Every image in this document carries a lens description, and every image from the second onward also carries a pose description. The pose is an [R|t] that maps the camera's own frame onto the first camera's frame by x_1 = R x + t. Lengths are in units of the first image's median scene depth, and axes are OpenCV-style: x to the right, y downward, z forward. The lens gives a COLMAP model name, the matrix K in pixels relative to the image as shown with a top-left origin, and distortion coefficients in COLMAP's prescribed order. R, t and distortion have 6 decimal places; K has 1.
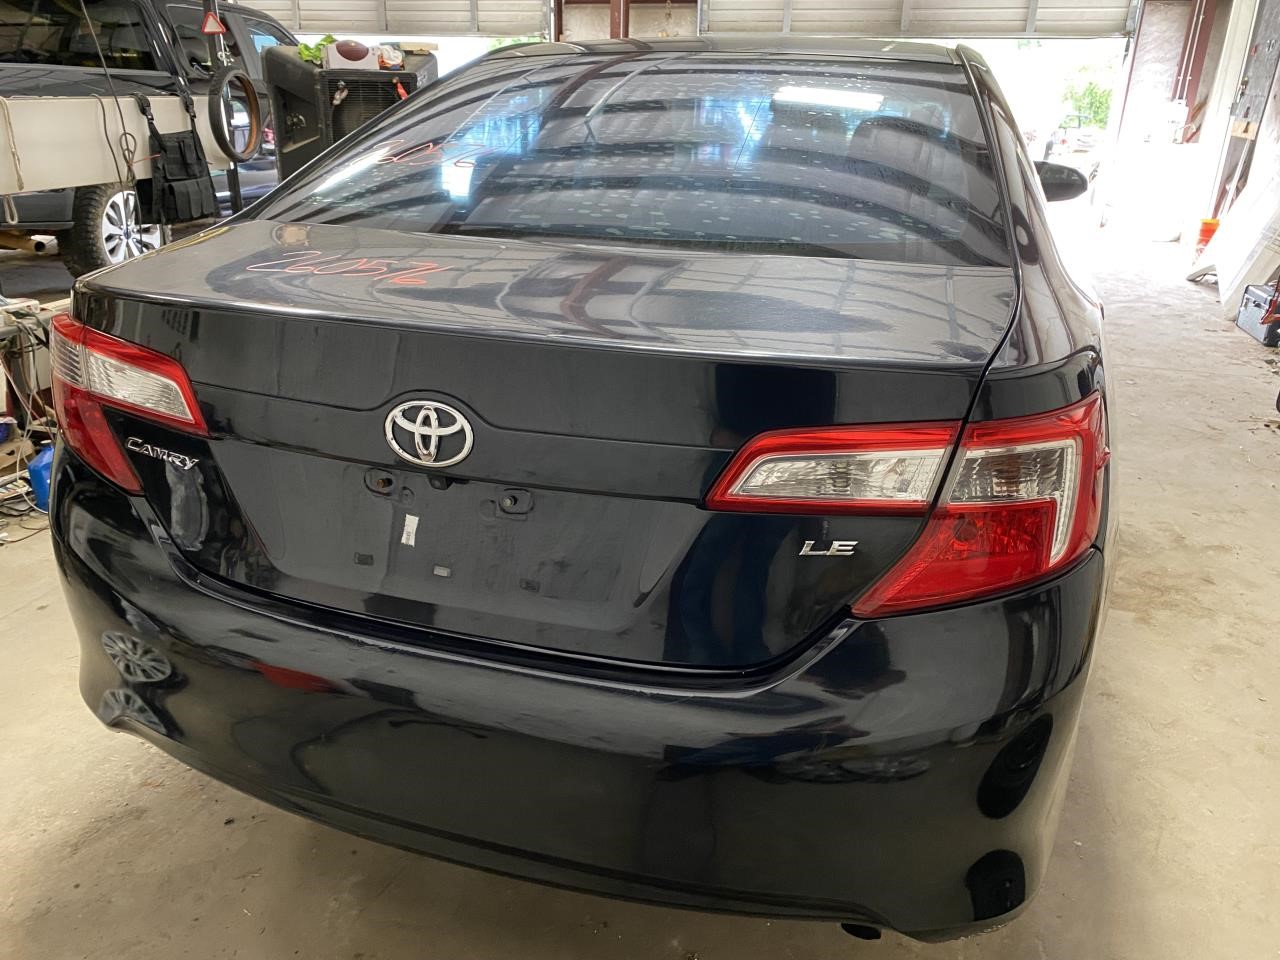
lens RADIAL K [[1005.3, 0, 640.0], [0, 1005.3, 480.0], [0, 0, 1]] dist [-0.000898, 0.001917]
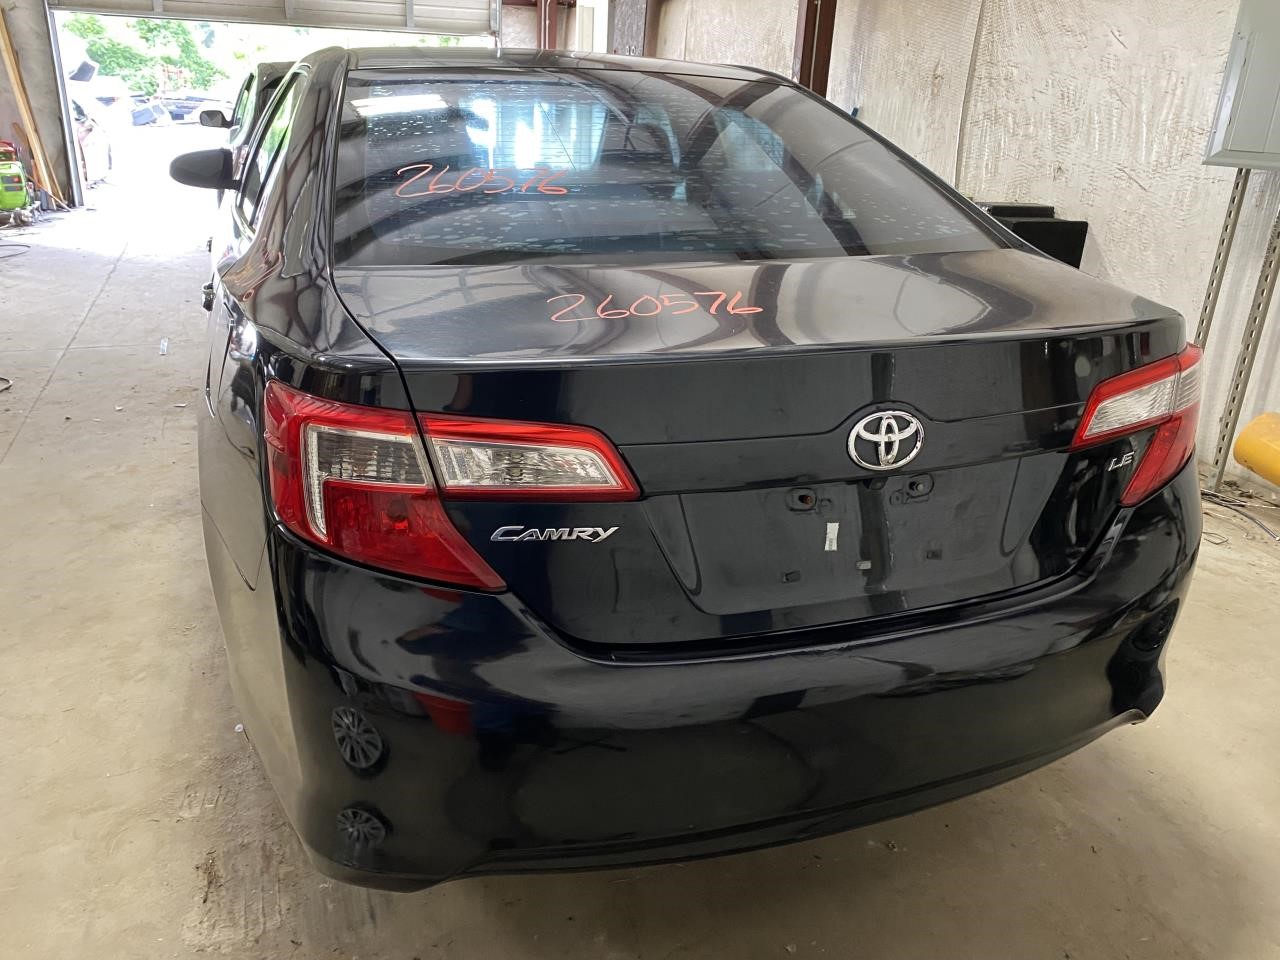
lens RADIAL K [[967.4, 0, 640.0], [0, 967.4, 480.0], [0, 0, 1]] dist [0.001580, -0.000419]
pose [[0.793743, -0.223921, 0.565536, -1.019256], [0.209697, 0.973509, 0.091142, -0.154907], [-0.570963, 0.046247, 0.819672, 0.283578]]
